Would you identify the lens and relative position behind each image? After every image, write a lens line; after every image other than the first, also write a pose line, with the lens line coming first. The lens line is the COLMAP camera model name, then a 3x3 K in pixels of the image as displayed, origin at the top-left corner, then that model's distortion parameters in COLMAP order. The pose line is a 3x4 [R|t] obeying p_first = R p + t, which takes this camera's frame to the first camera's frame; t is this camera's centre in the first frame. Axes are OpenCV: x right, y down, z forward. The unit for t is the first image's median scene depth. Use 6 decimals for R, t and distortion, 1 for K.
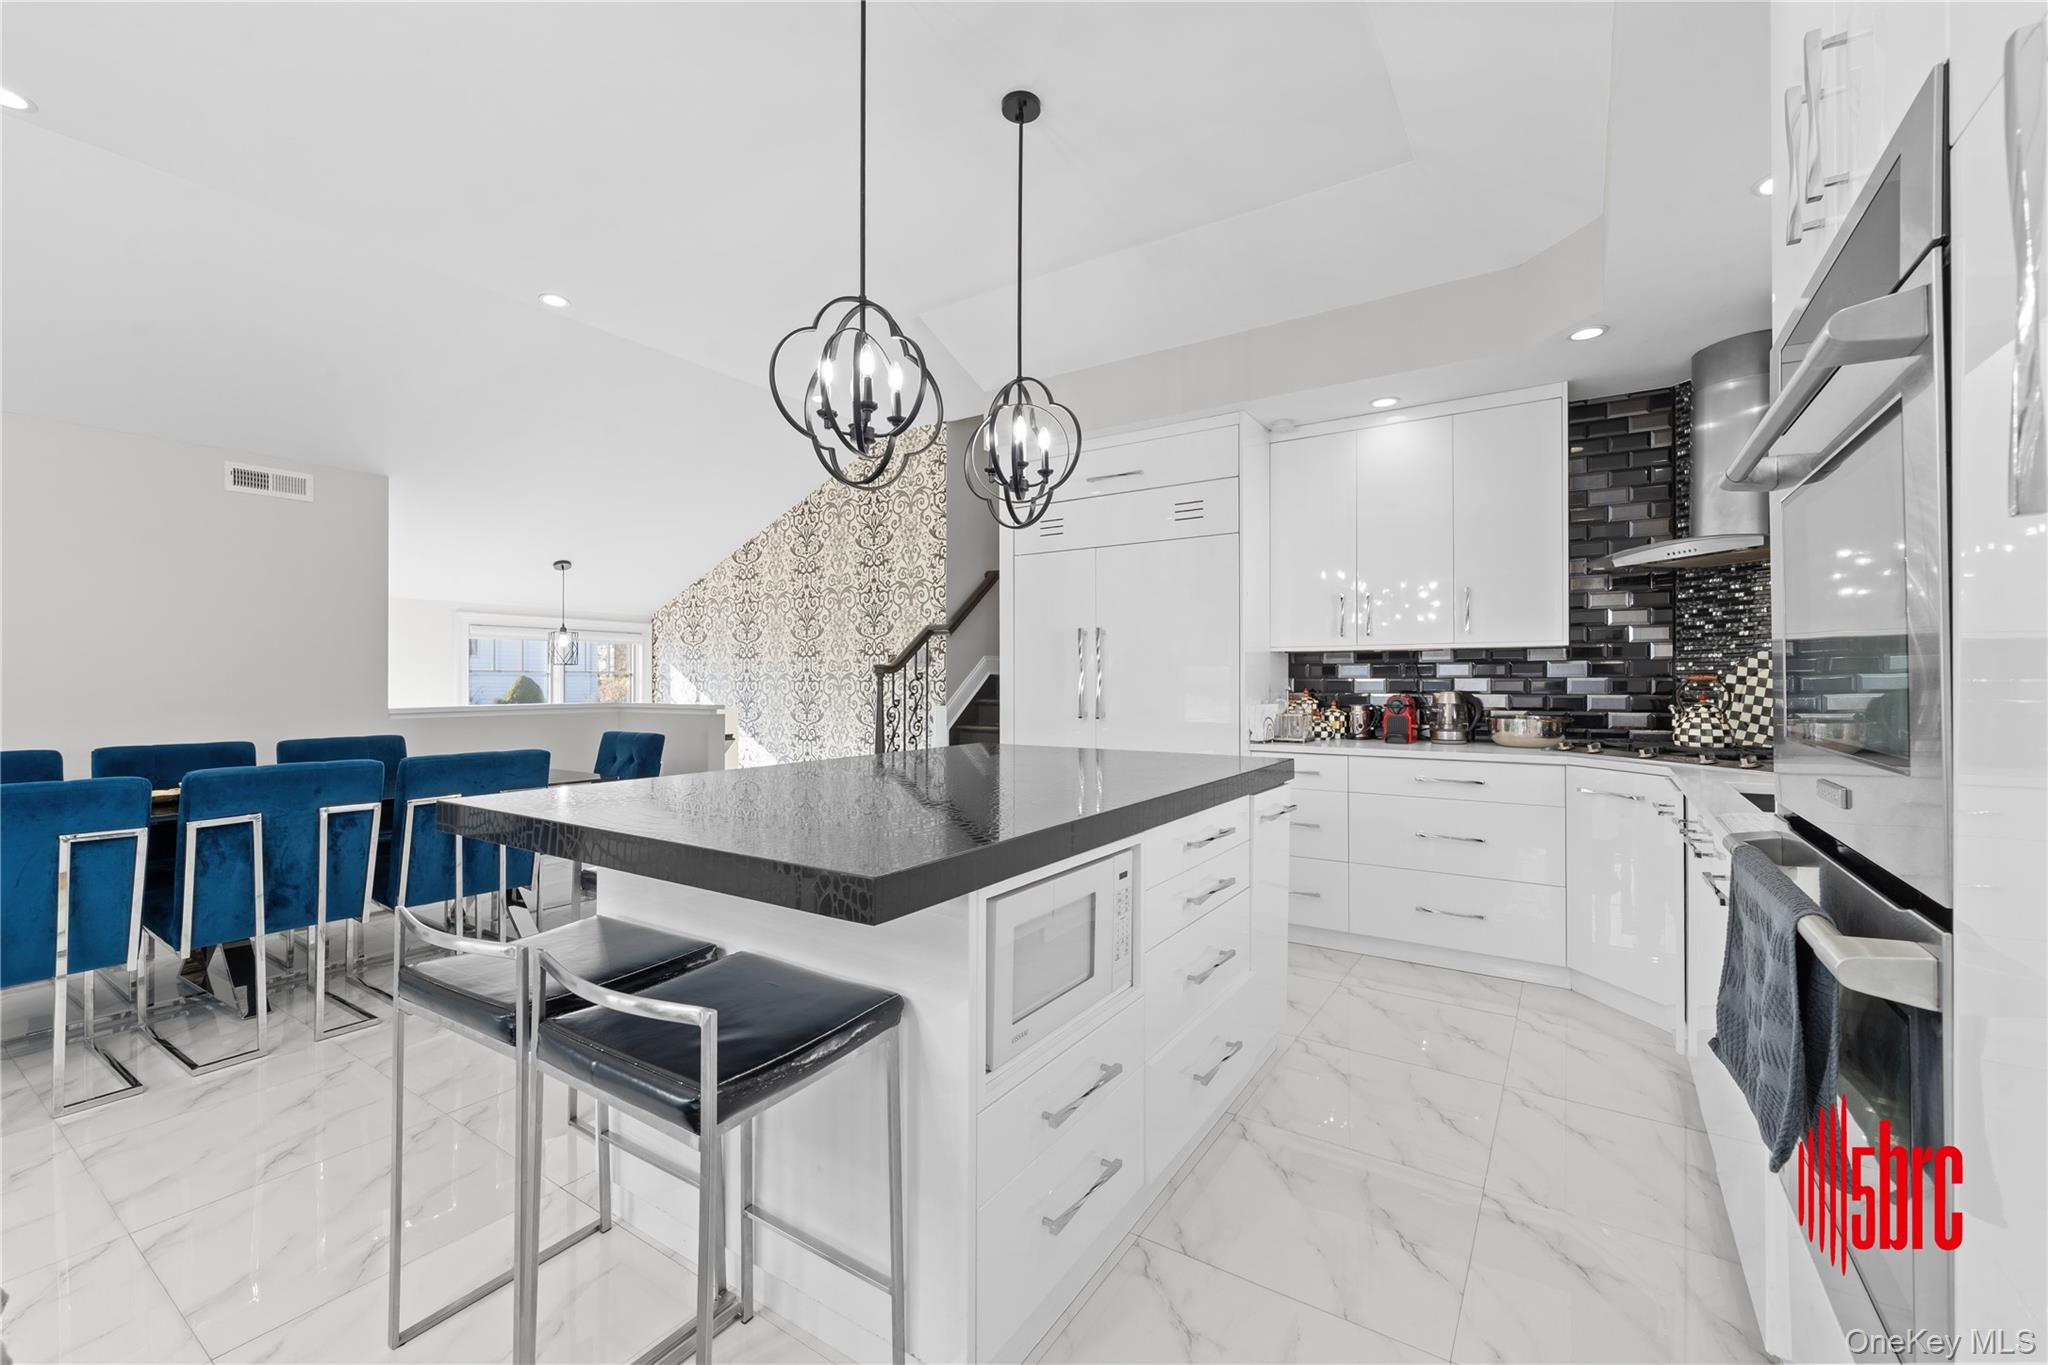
lens RADIAL K [[833.2, 0, 1036.7], [0, 833.2, 678.2], [0, 0, 1]] dist [-0.001650, -0.001118]
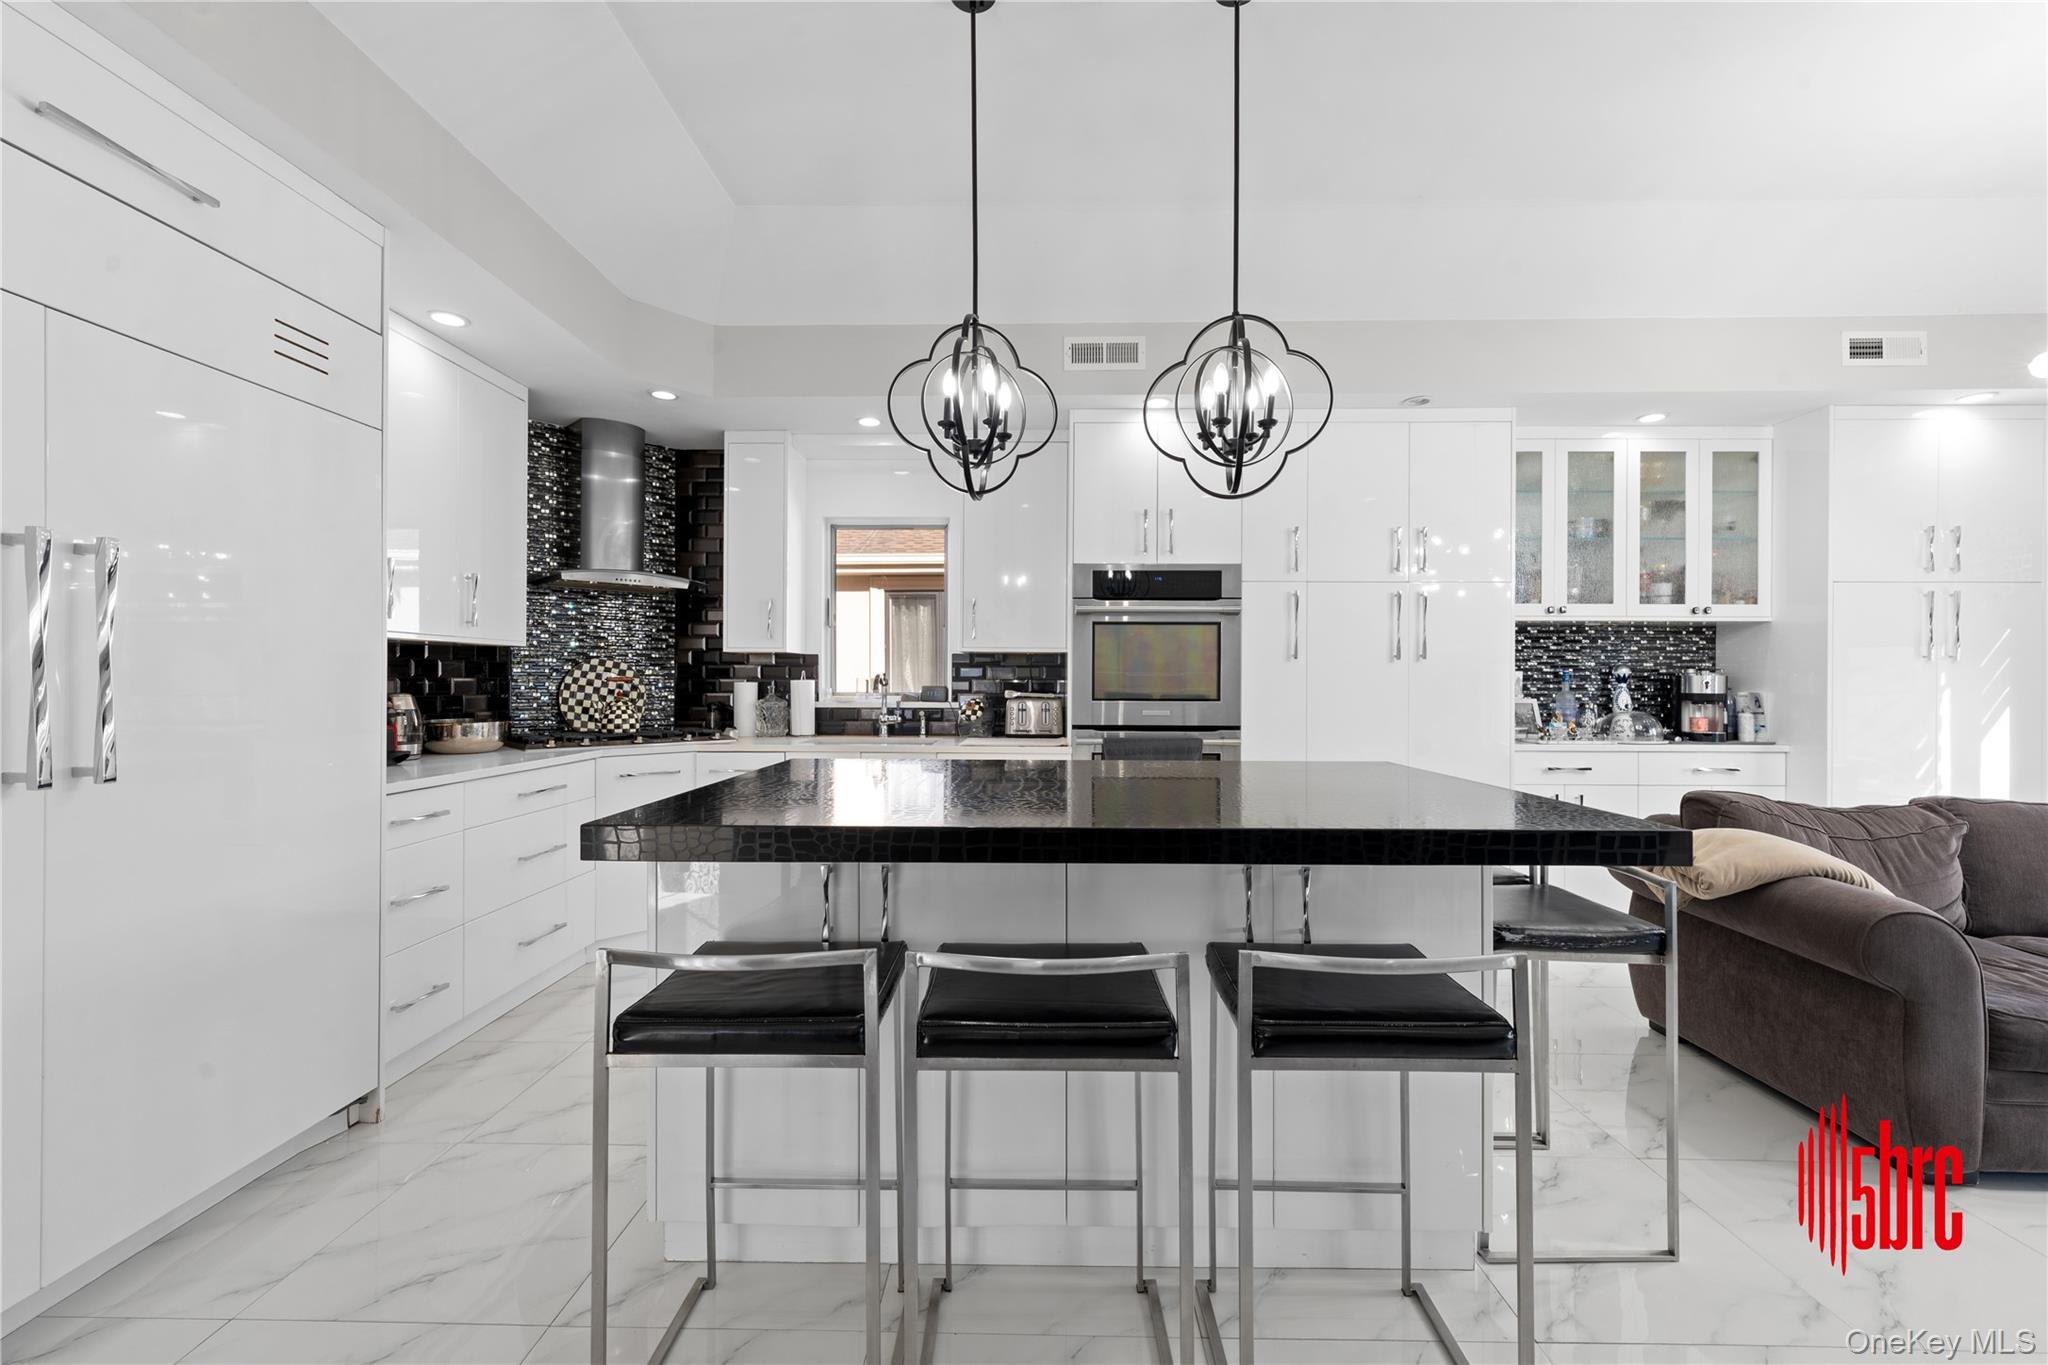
lens RADIAL K [[833.2, 0, 1023.7], [0, 833.2, 681.0], [0, 0, 1]] dist [-0.001650, -0.001118]
pose [[-0.522920, 0.001353, 0.852381, -0.523268], [-0.003989, 0.999984, -0.004035, 0.004458], [-0.852373, -0.005511, -0.522906, 0.958831]]
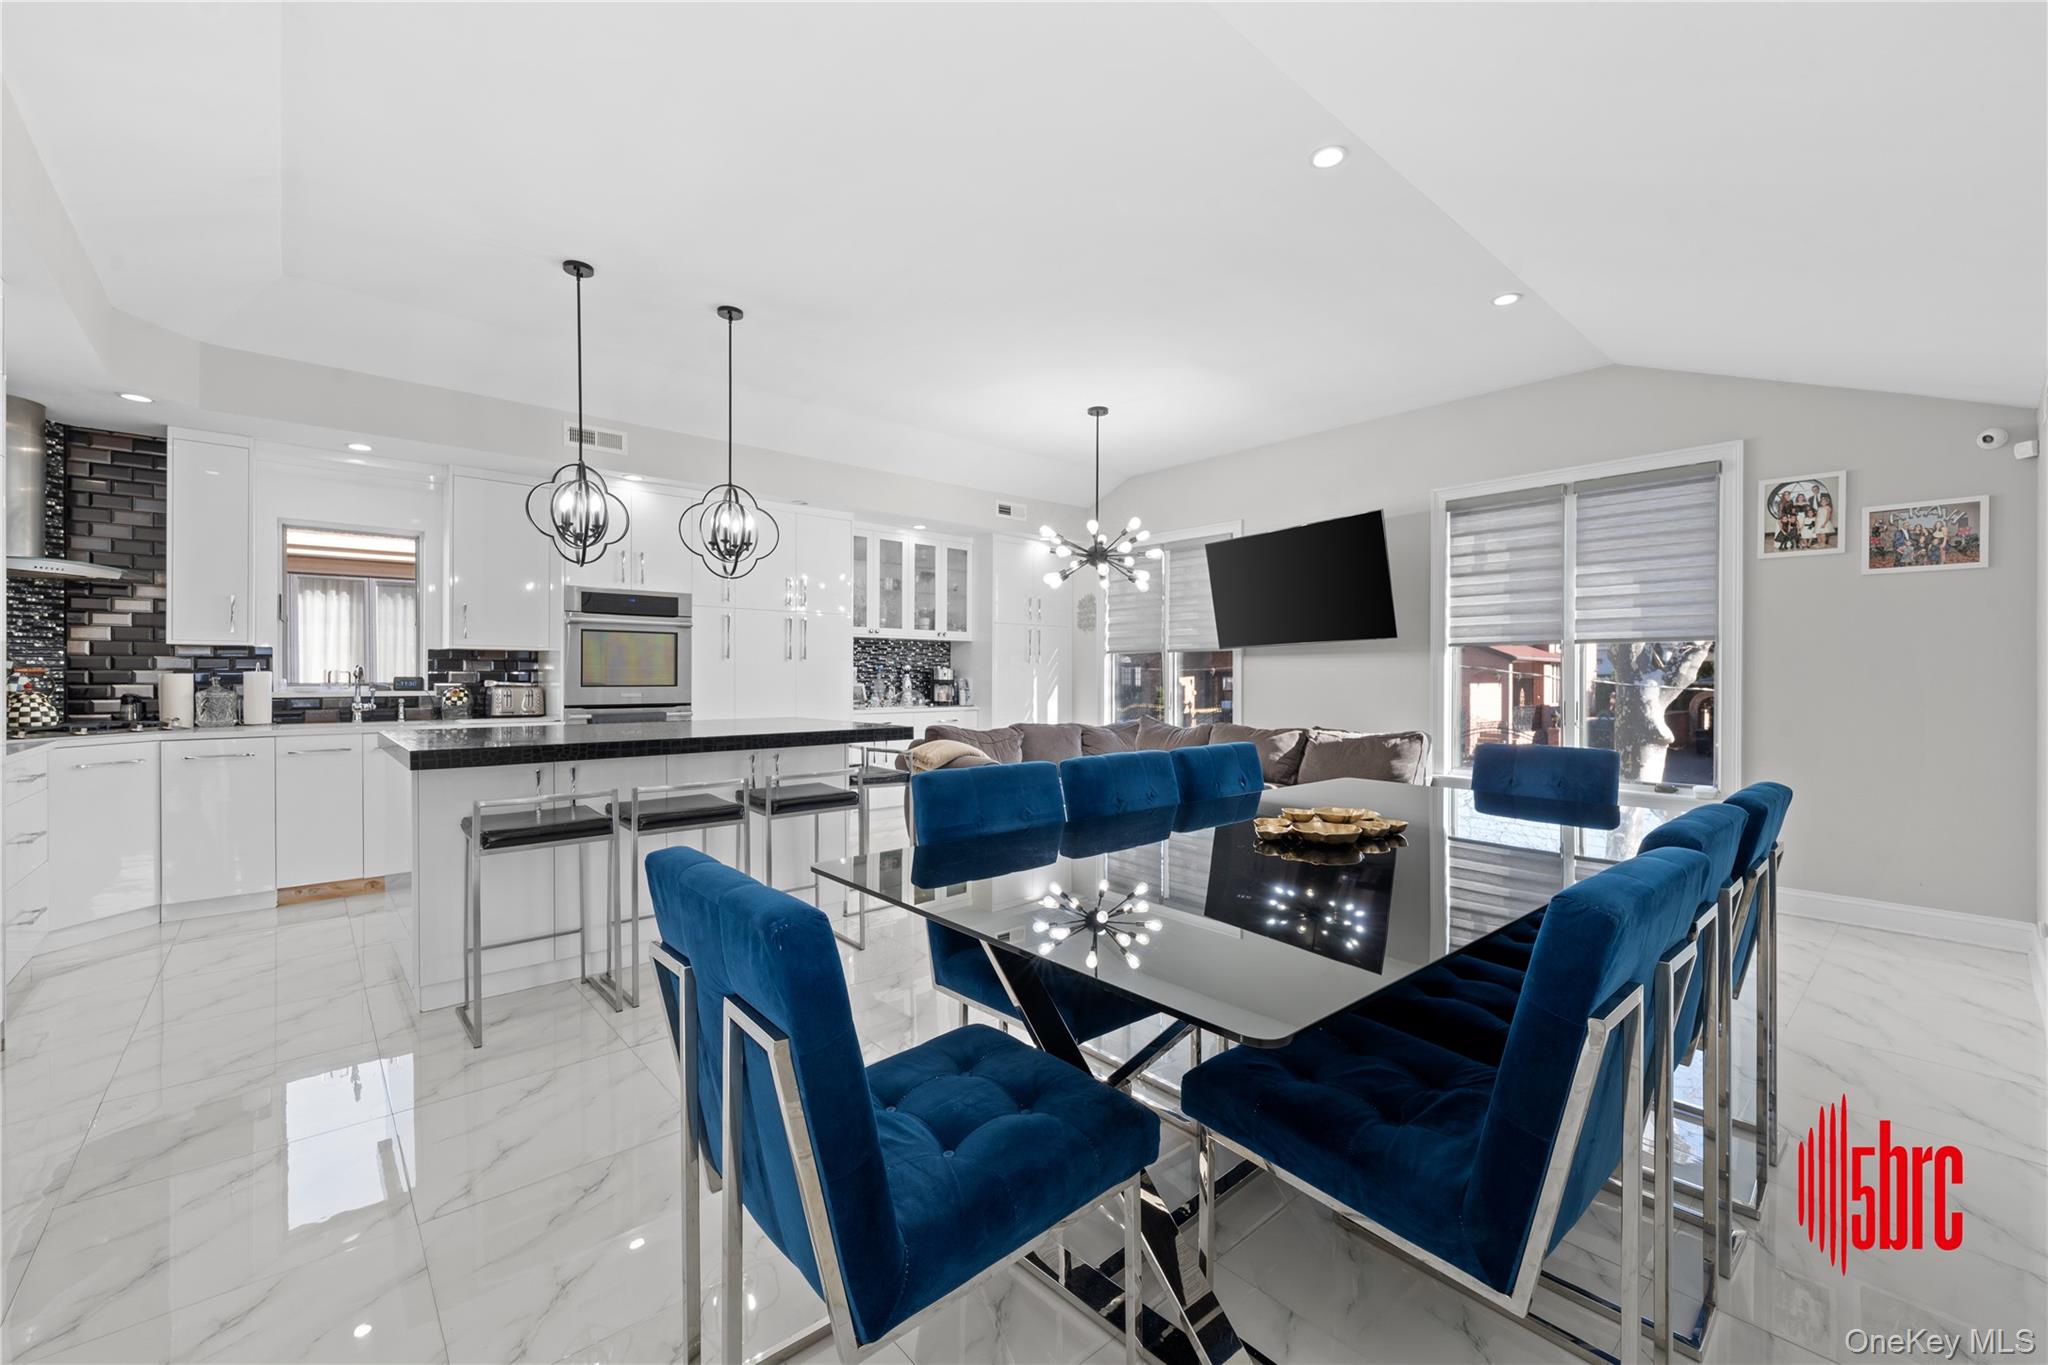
lens RADIAL K [[833.2, 0, 1029.8], [0, 833.2, 679.2], [0, 0, 1]] dist [-0.001650, -0.001118]
pose [[-0.963728, -0.001004, 0.266884, -0.791941], [-0.000546, 0.999998, 0.001791, 0.008126], [-0.266885, 0.001581, -0.963727, 1.497810]]
